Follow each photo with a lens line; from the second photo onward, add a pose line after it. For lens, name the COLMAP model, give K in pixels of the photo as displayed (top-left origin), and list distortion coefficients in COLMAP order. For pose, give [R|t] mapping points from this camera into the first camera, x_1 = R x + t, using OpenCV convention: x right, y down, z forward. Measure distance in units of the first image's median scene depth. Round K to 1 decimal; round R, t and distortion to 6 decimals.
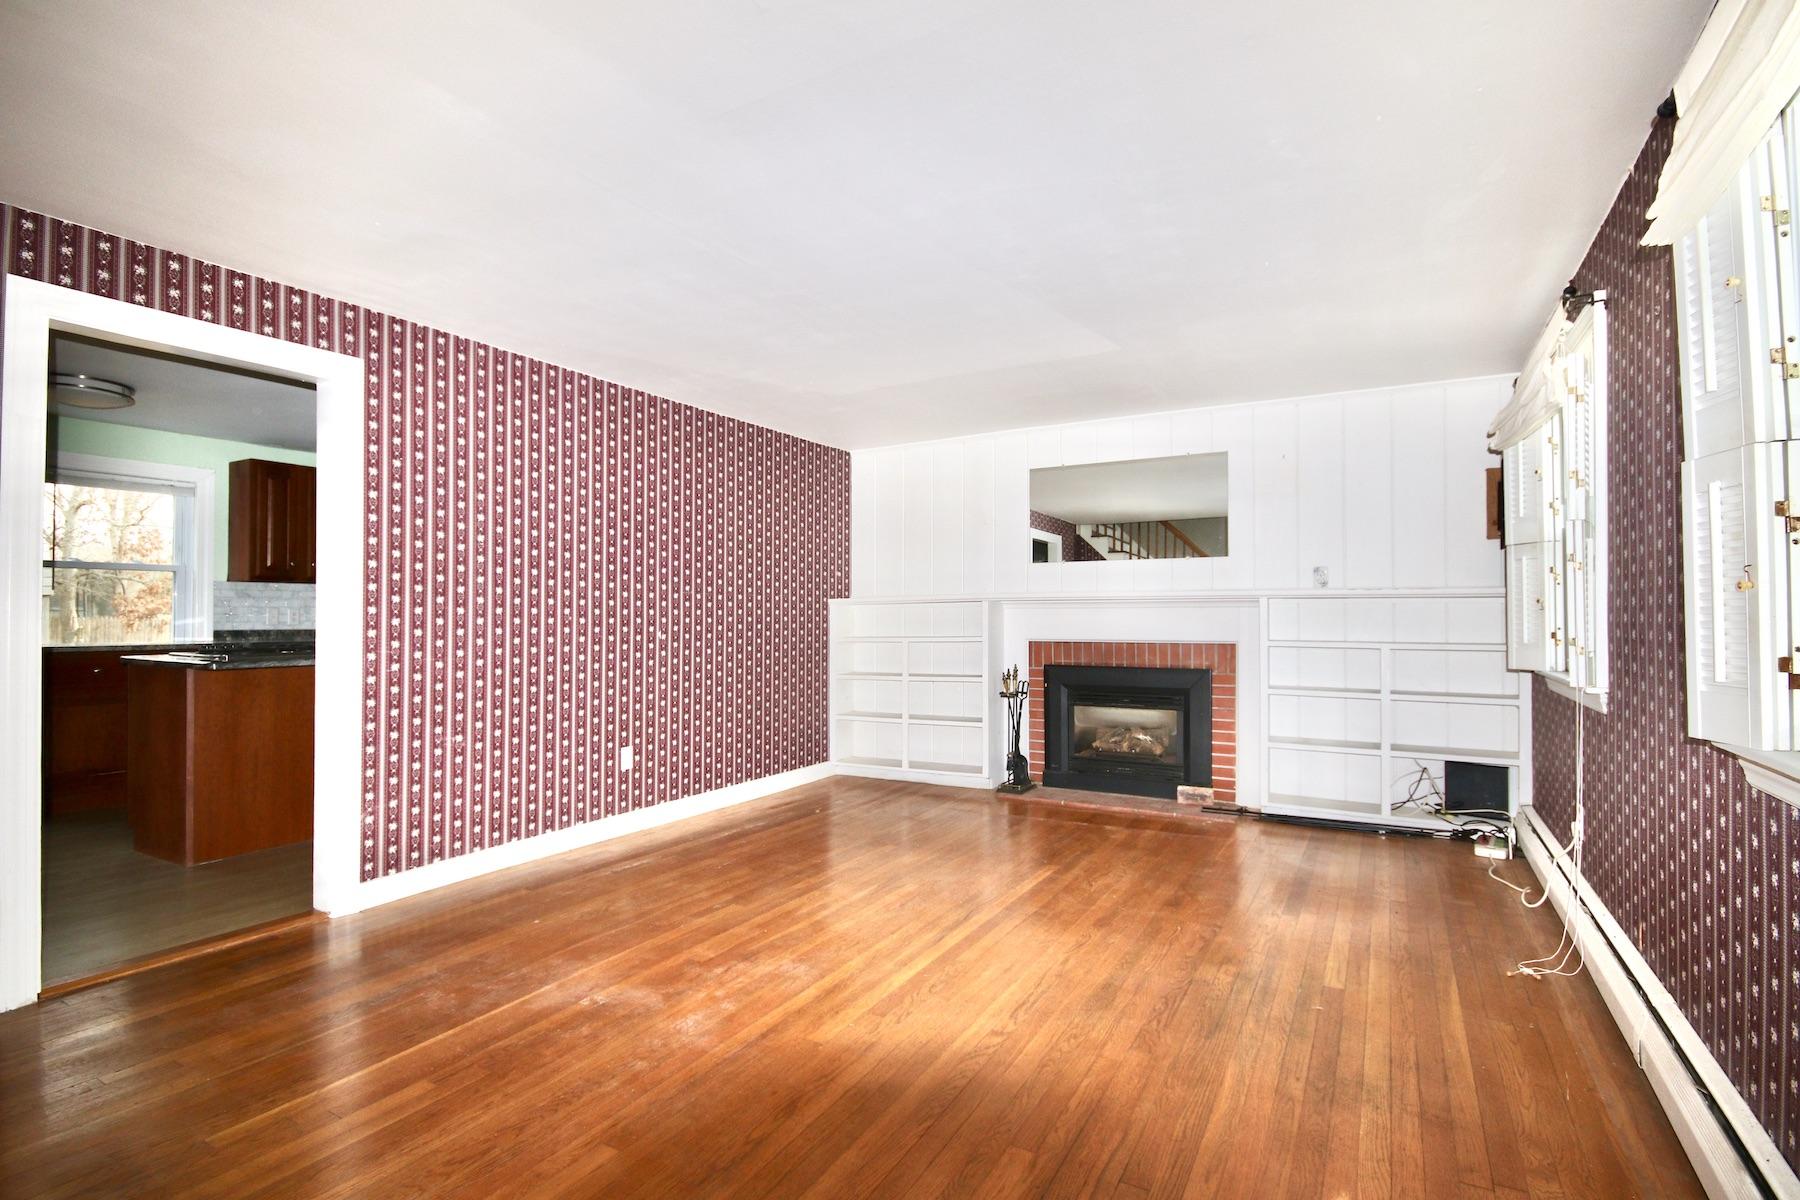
lens RADIAL K [[845.3, 0, 914.7], [0, 845.3, 607.2], [0, 0, 1]] dist [0.000559, 0.000417]
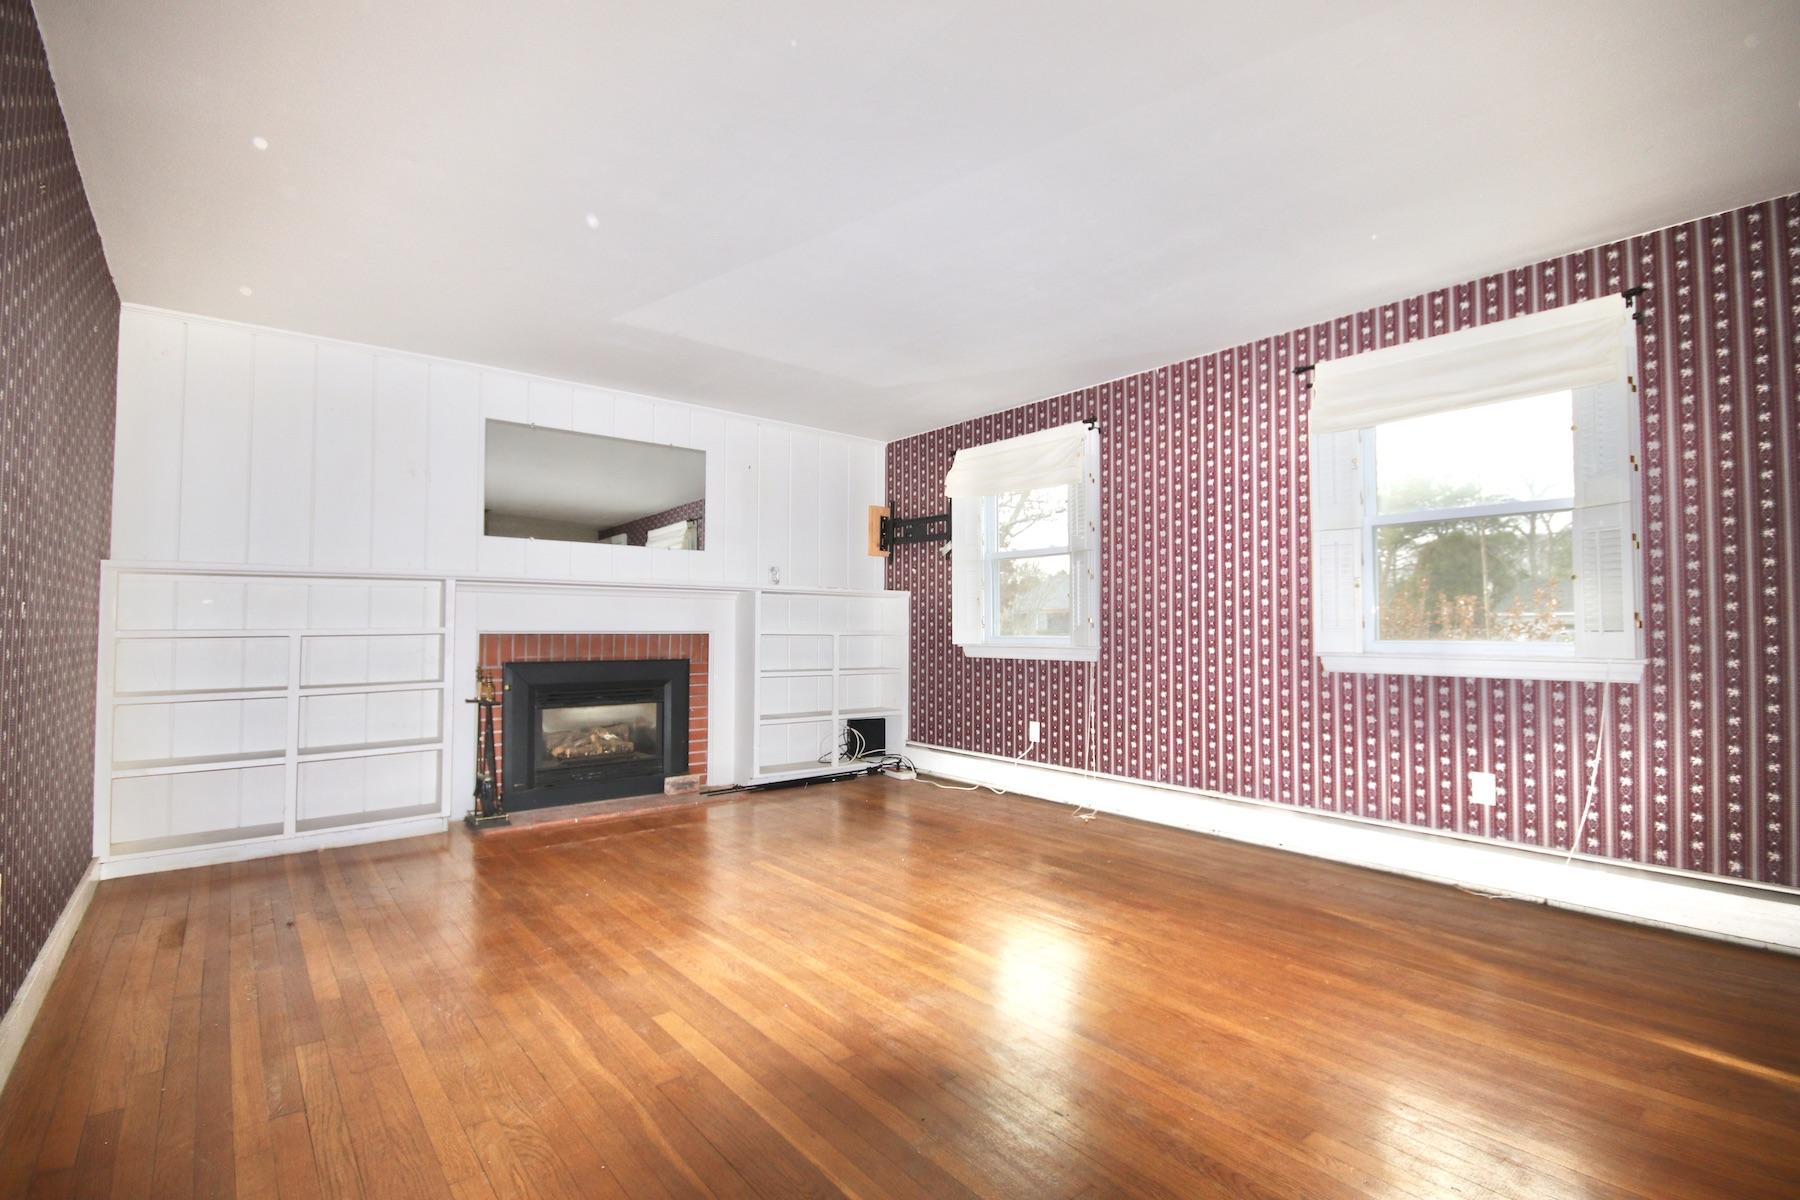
lens RADIAL K [[826.3, 0, 906.4], [0, 826.3, 609.4], [0, 0, 1]] dist [-0.017633, -0.000729]
pose [[0.357256, 0.027702, 0.933596, -0.656515], [-0.011363, 0.999615, -0.025312, 0.047855], [-0.933938, -0.001566, 0.357433, 0.528668]]
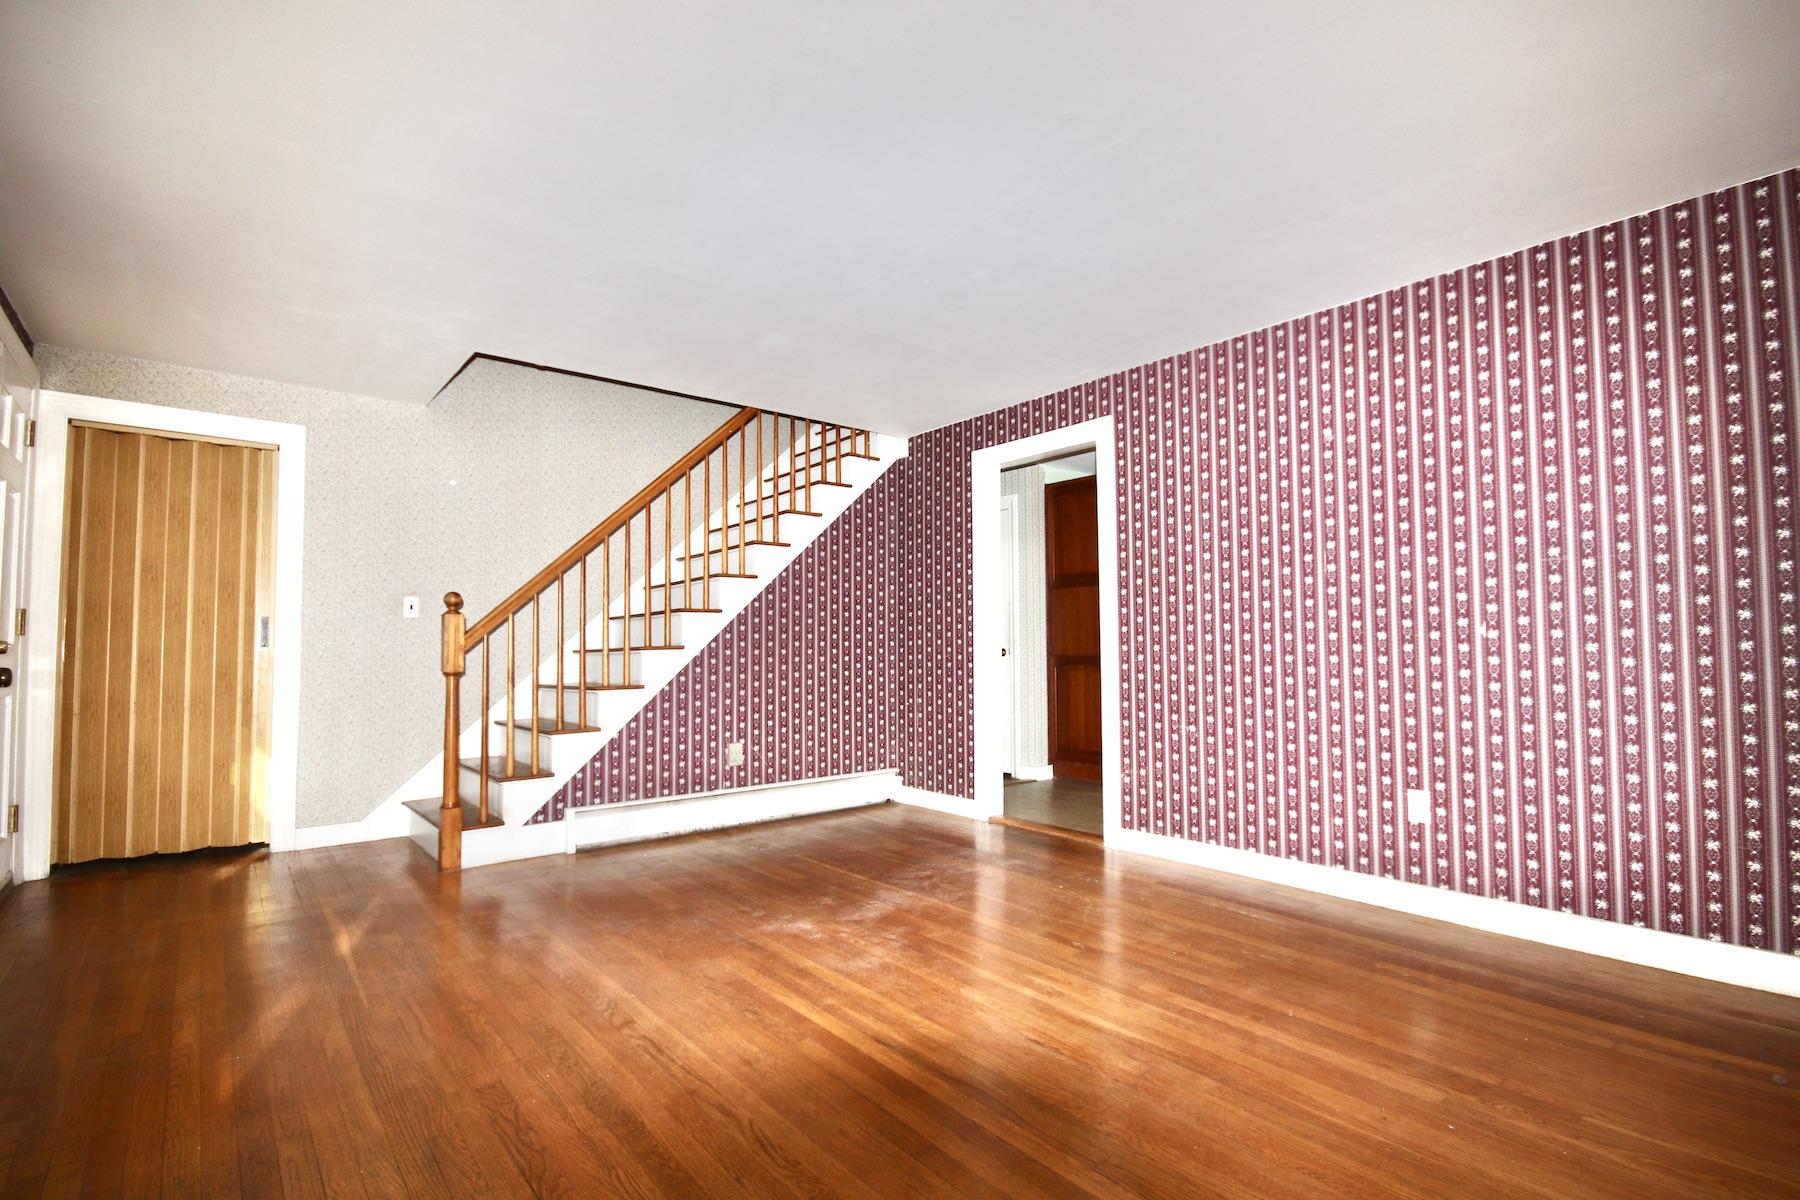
lens RADIAL K [[826.3, 0, 906.4], [0, 826.3, 609.4], [0, 0, 1]] dist [-0.017633, -0.000729]
pose [[-0.350306, -0.037683, -0.935877, 0.540755], [0.015139, 0.998832, -0.045885, 0.047165], [0.936513, -0.030242, -0.349326, 1.003789]]
